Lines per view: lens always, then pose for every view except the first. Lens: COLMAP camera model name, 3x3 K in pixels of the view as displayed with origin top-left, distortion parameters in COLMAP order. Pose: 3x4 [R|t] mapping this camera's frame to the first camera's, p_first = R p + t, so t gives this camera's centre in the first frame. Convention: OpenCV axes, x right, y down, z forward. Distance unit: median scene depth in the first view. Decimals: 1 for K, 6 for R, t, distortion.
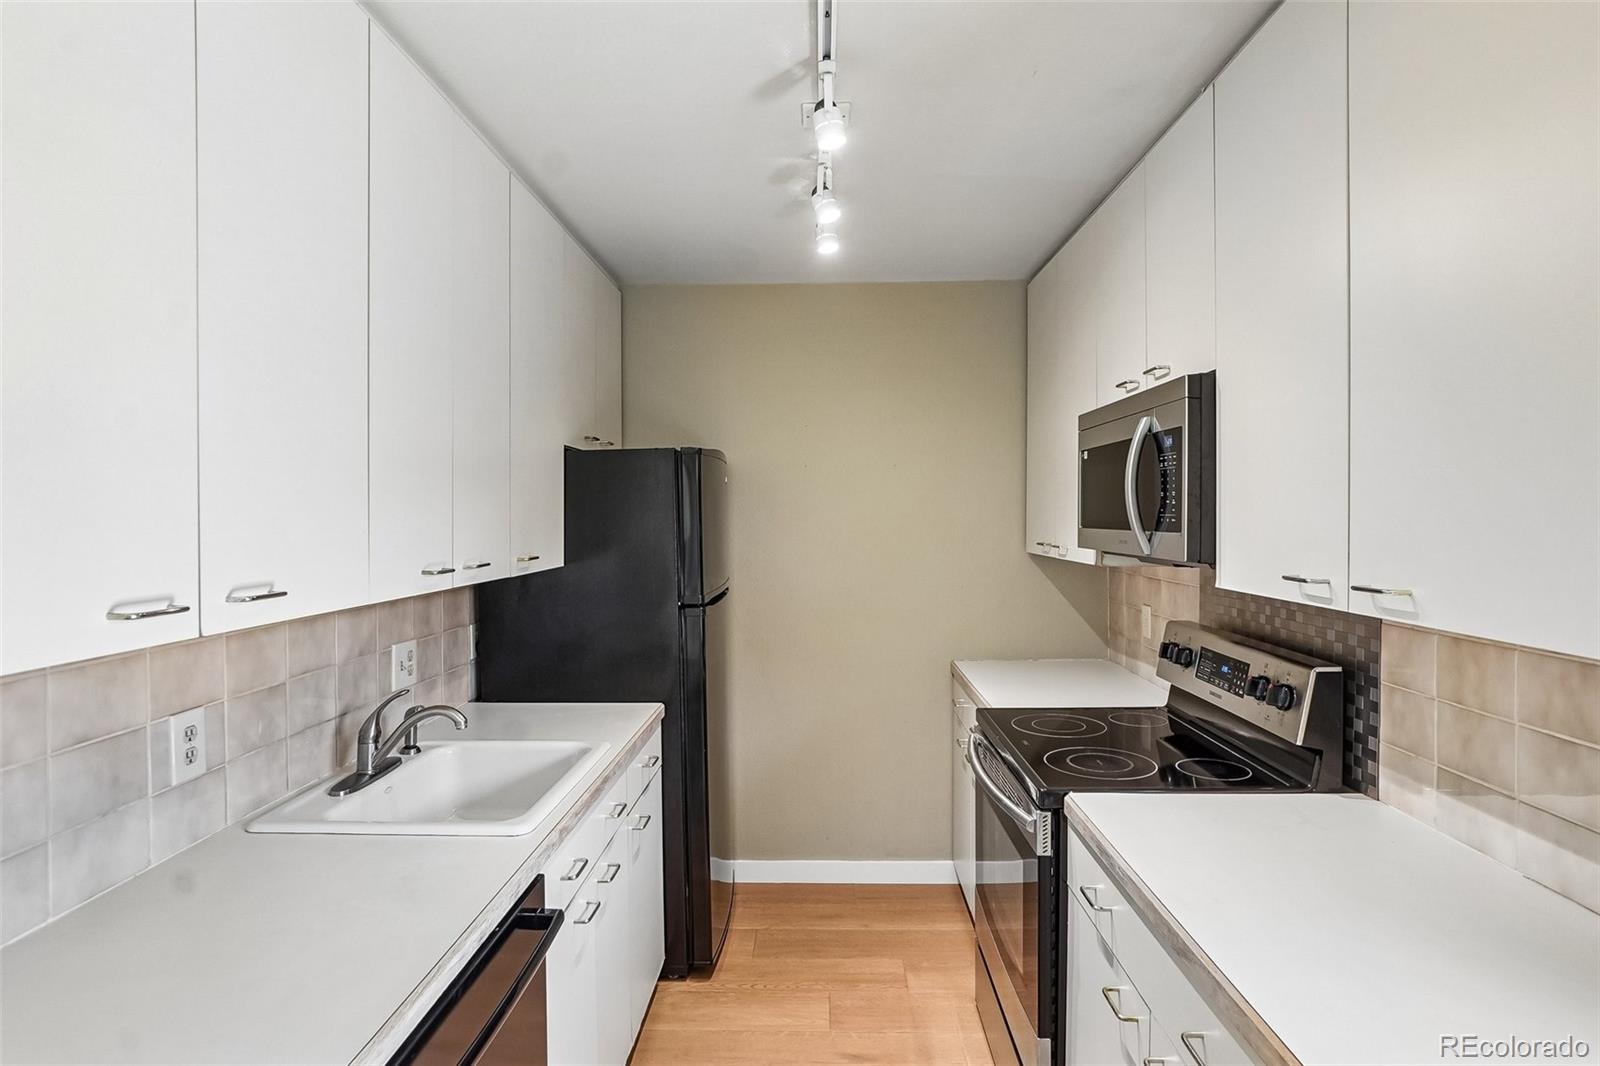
lens RADIAL K [[845.5, 0, 797.9], [0, 845.5, 523.3], [0, 0, 1]] dist [-0.039160, 0.020001]
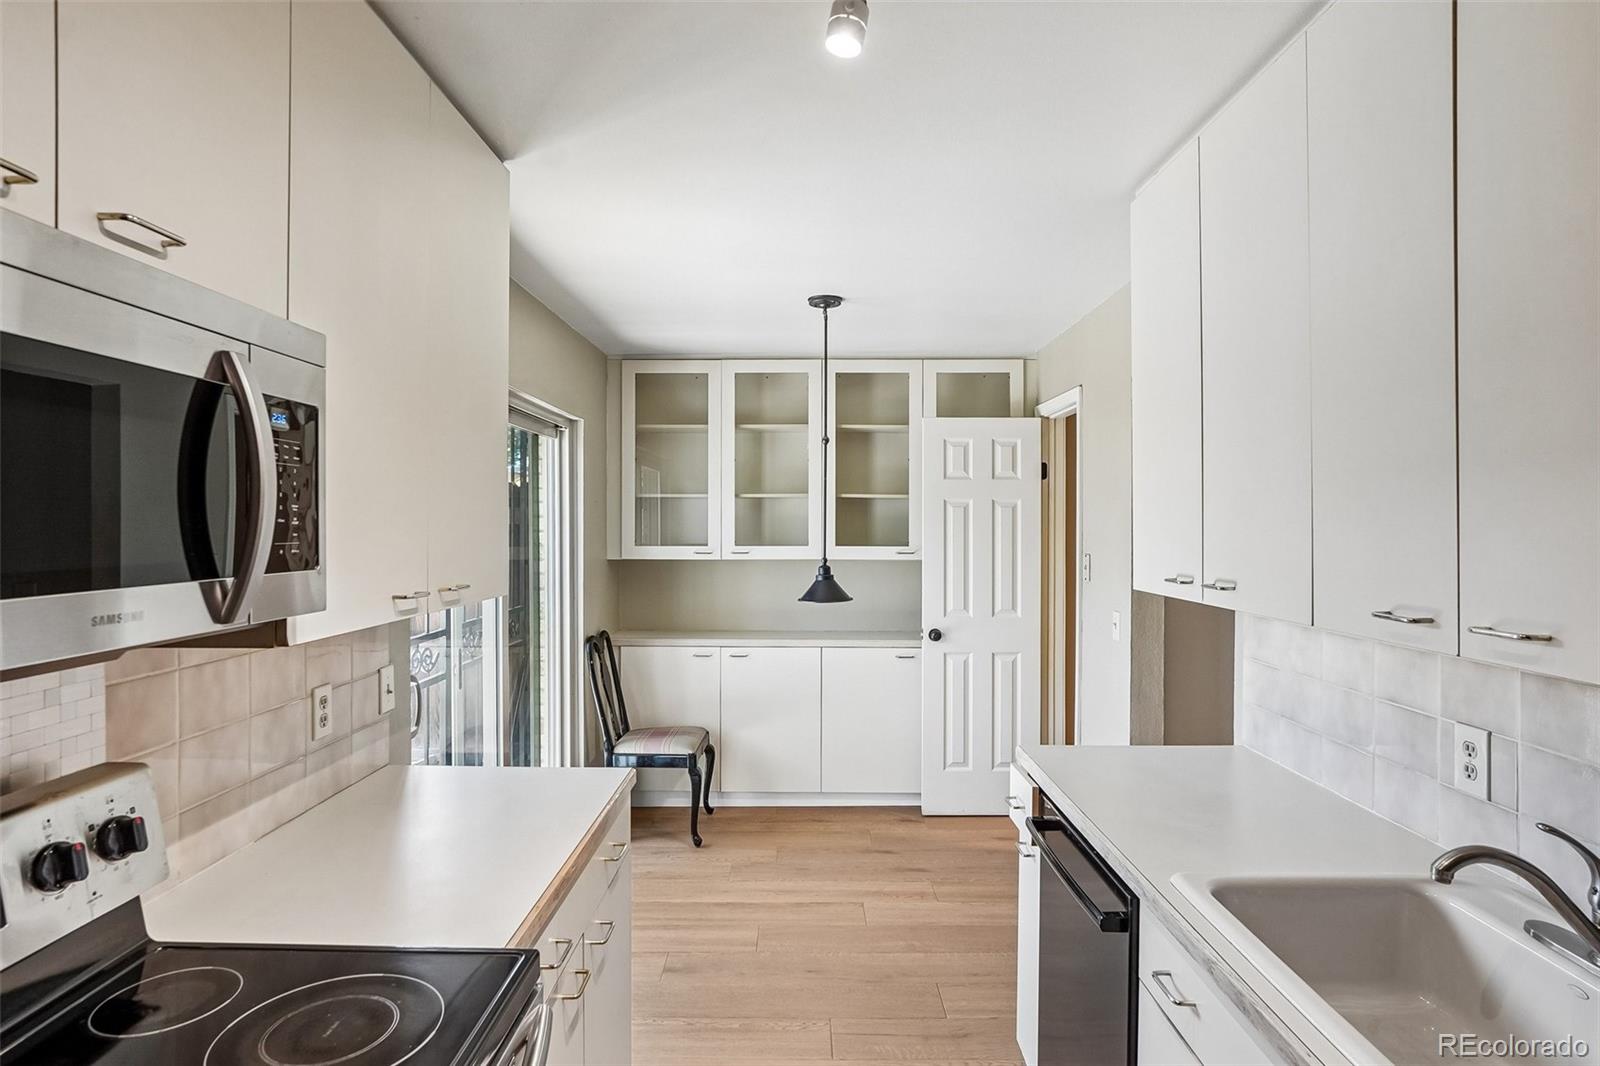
lens RADIAL K [[845.5, 0, 792.0], [0, 845.5, 521.9], [0, 0, 1]] dist [-0.039160, 0.020001]
pose [[-0.999824, 0.003203, -0.018488, 0.093352], [0.003053, 0.999962, 0.008130, -0.028711], [0.018513, 0.008072, -0.999796, 1.605290]]
